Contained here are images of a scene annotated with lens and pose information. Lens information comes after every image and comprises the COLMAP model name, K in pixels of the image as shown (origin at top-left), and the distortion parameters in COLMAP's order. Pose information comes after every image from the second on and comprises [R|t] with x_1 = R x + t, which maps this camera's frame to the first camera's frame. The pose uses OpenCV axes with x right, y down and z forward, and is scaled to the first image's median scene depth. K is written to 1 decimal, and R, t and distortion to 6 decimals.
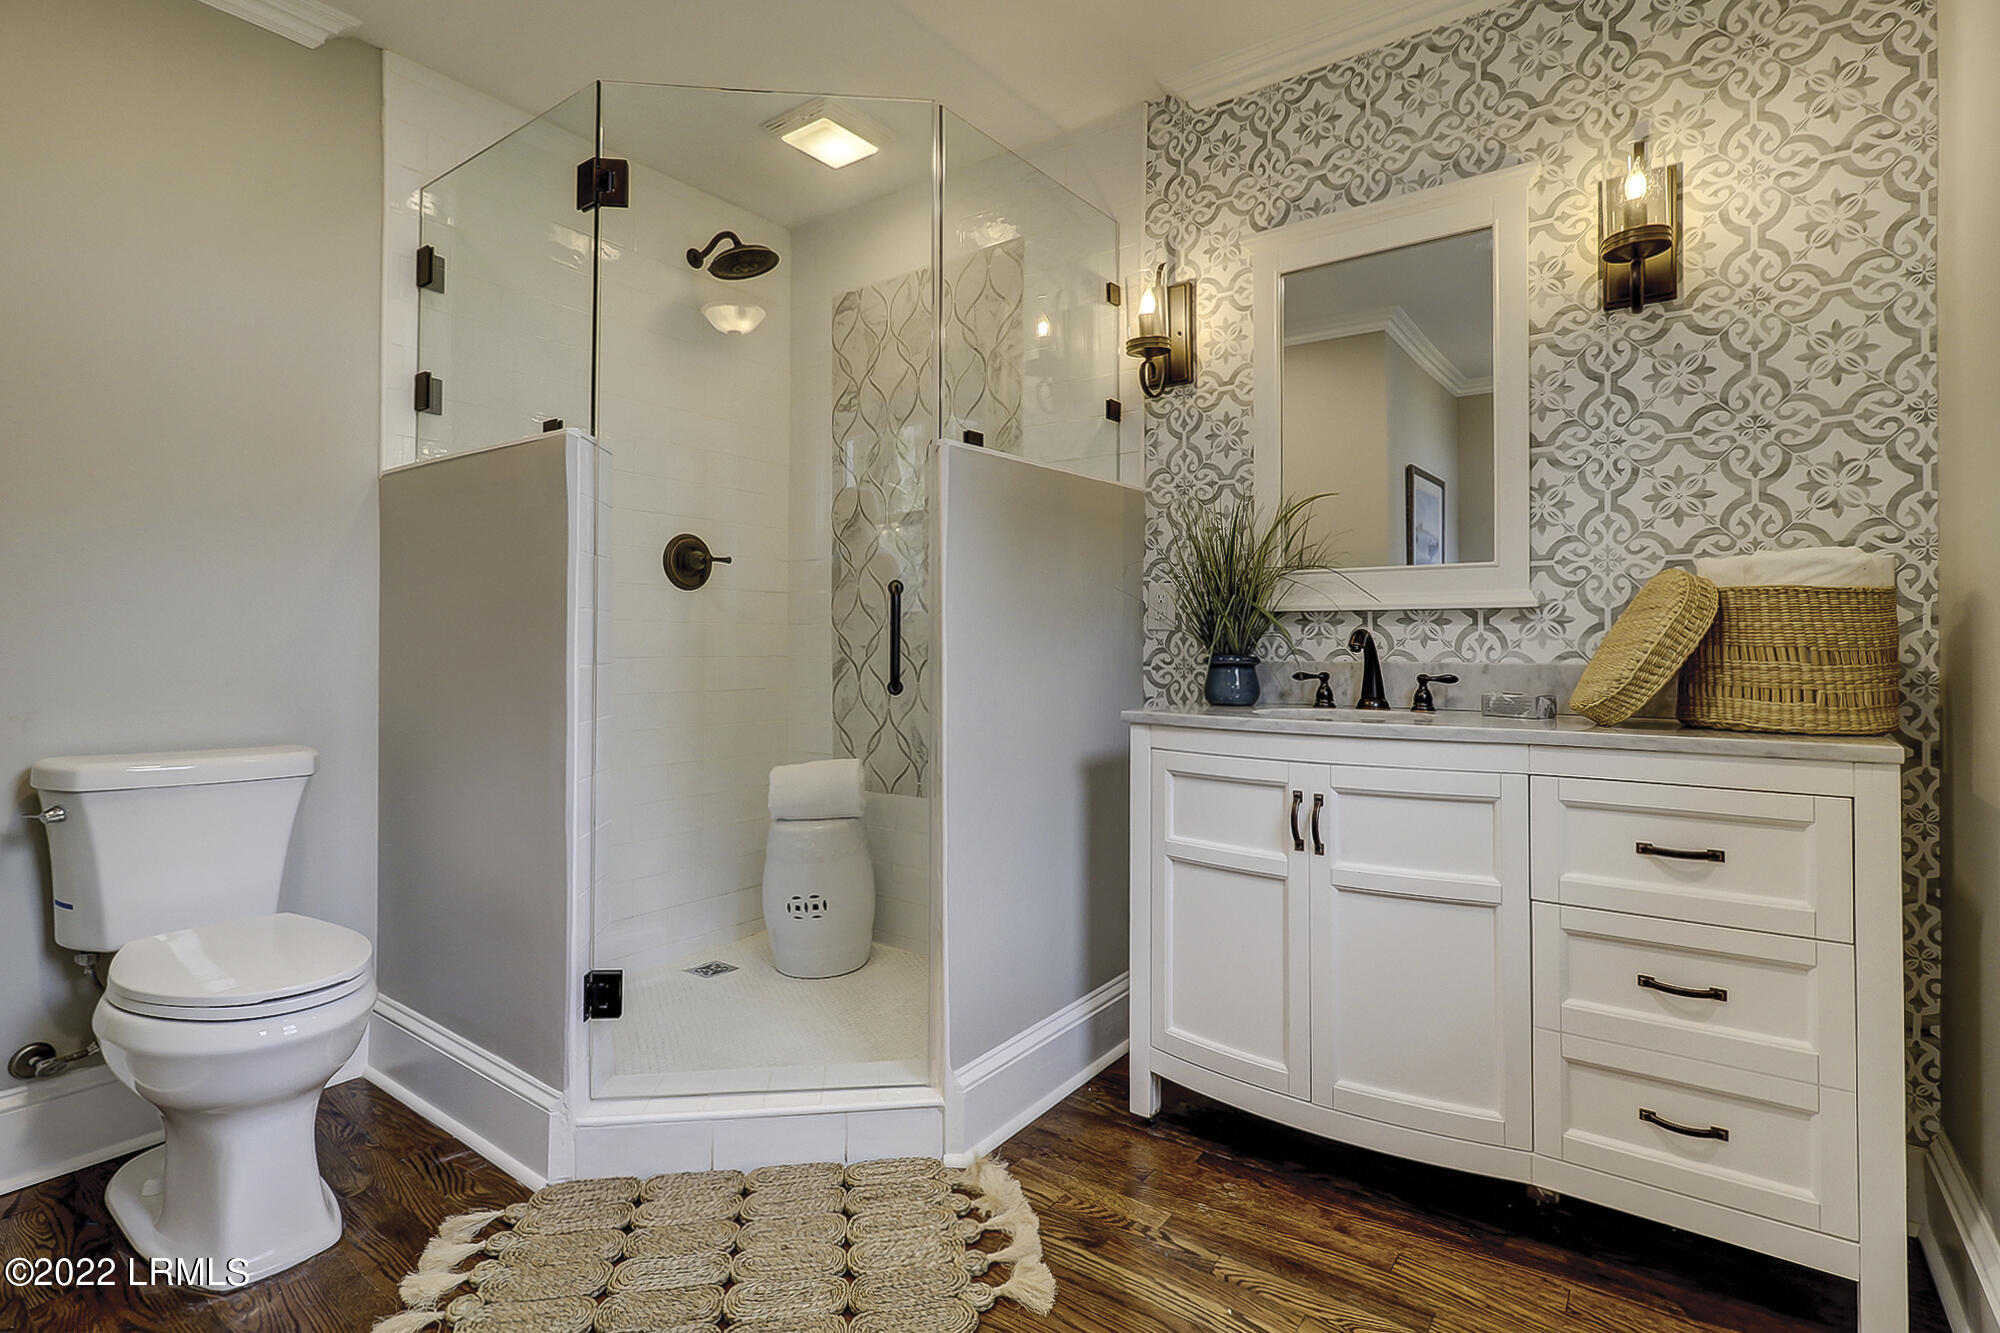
lens RADIAL K [[942.0, 0, 1007.4], [0, 942.0, 637.1], [0, 0, 1]] dist [-0.001570, 0.001242]
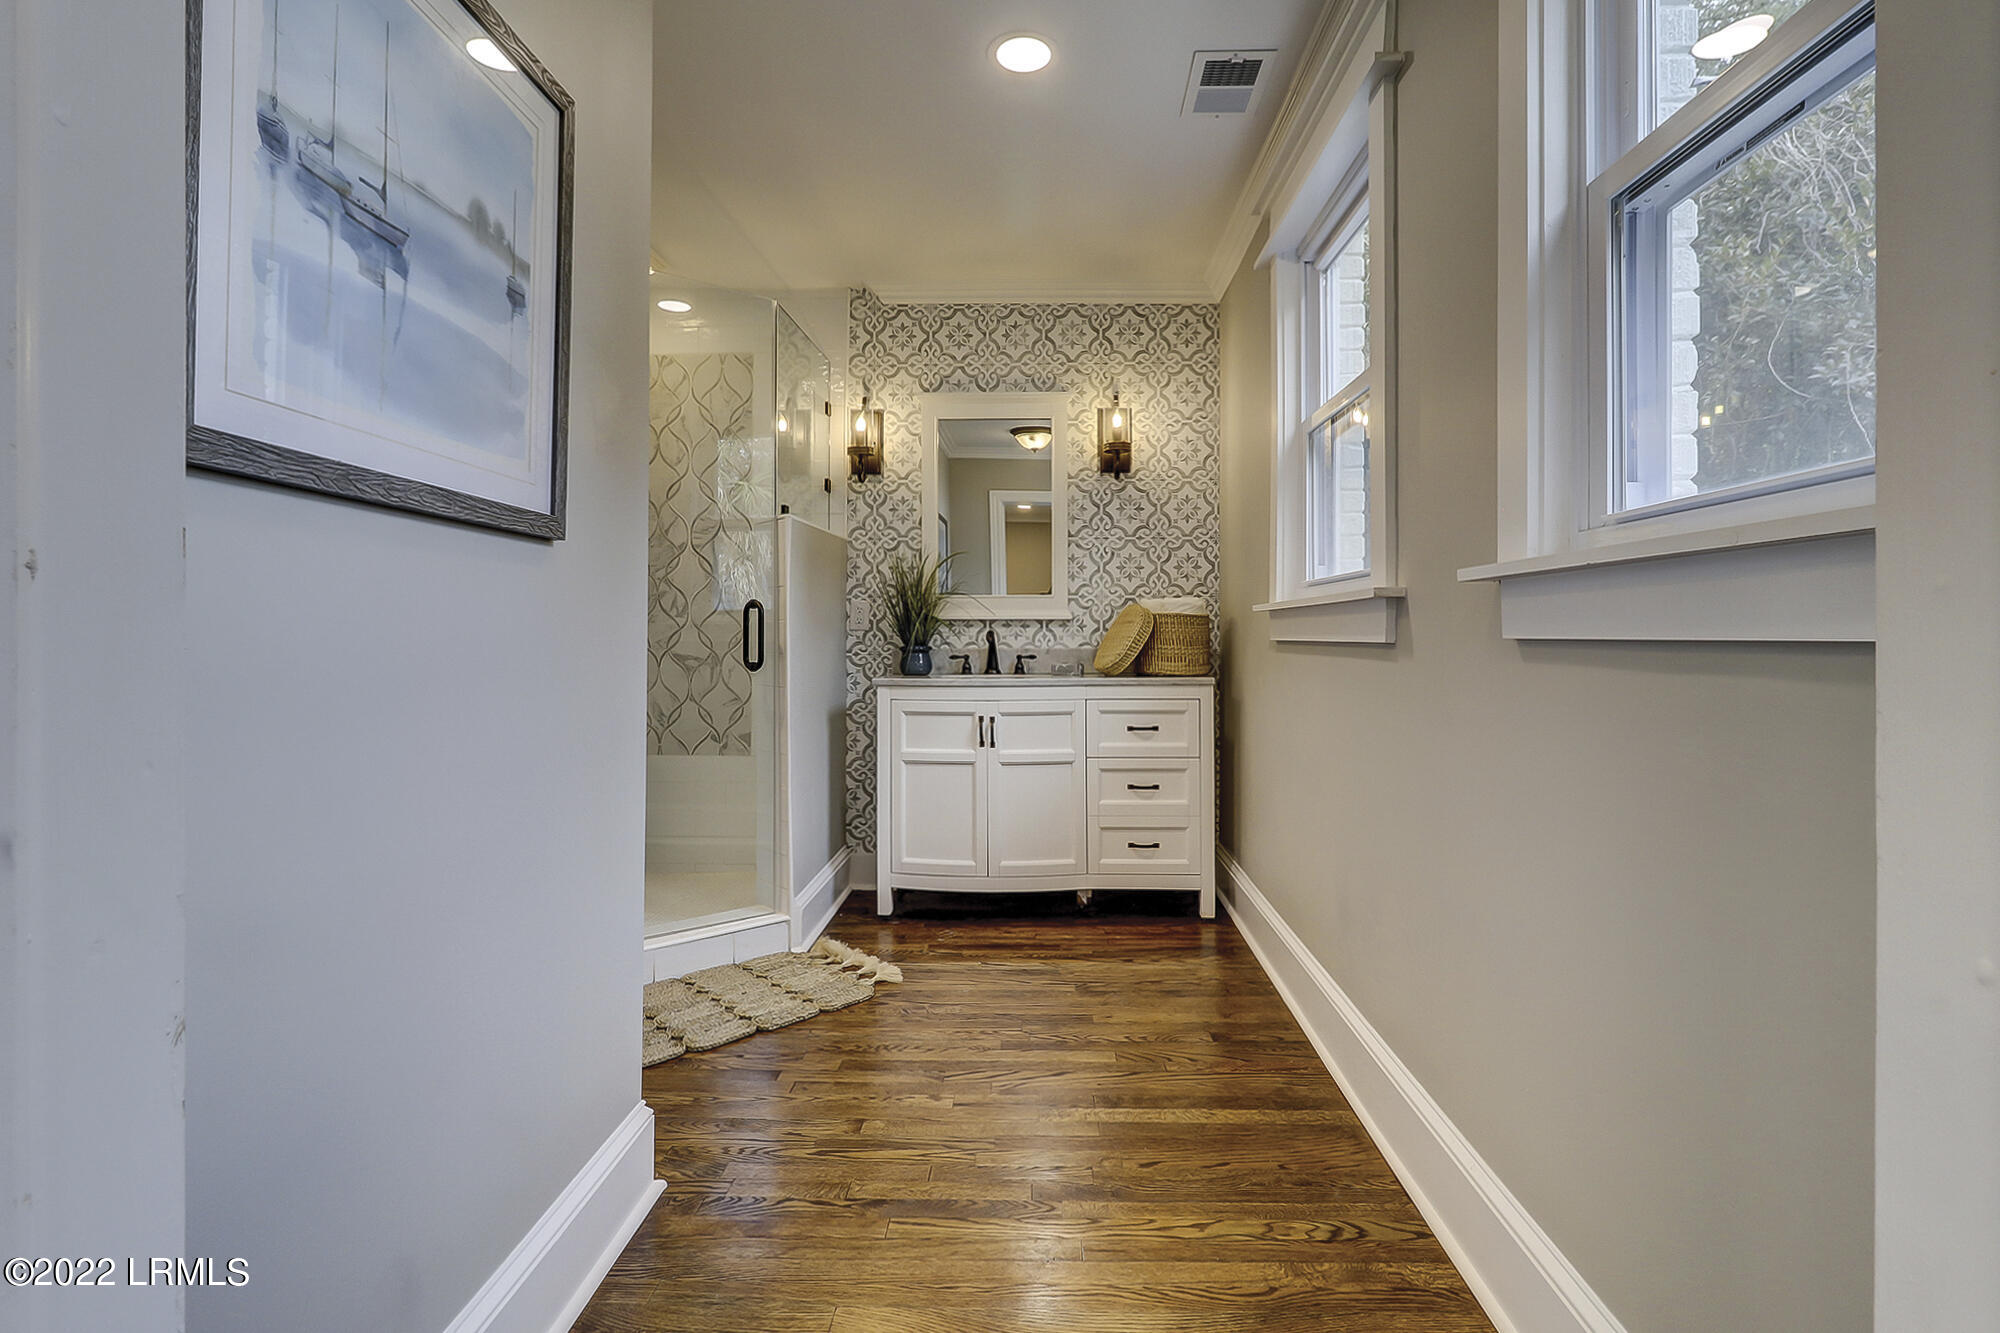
lens RADIAL K [[942.0, 0, 1007.4], [0, 942.0, 637.1], [0, 0, 1]] dist [-0.001570, 0.001242]
pose [[0.828048, -0.002579, 0.560652, -0.642904], [-0.001815, 0.999972, 0.007279, -0.008907], [-0.560655, -0.007045, 0.828020, -0.545302]]
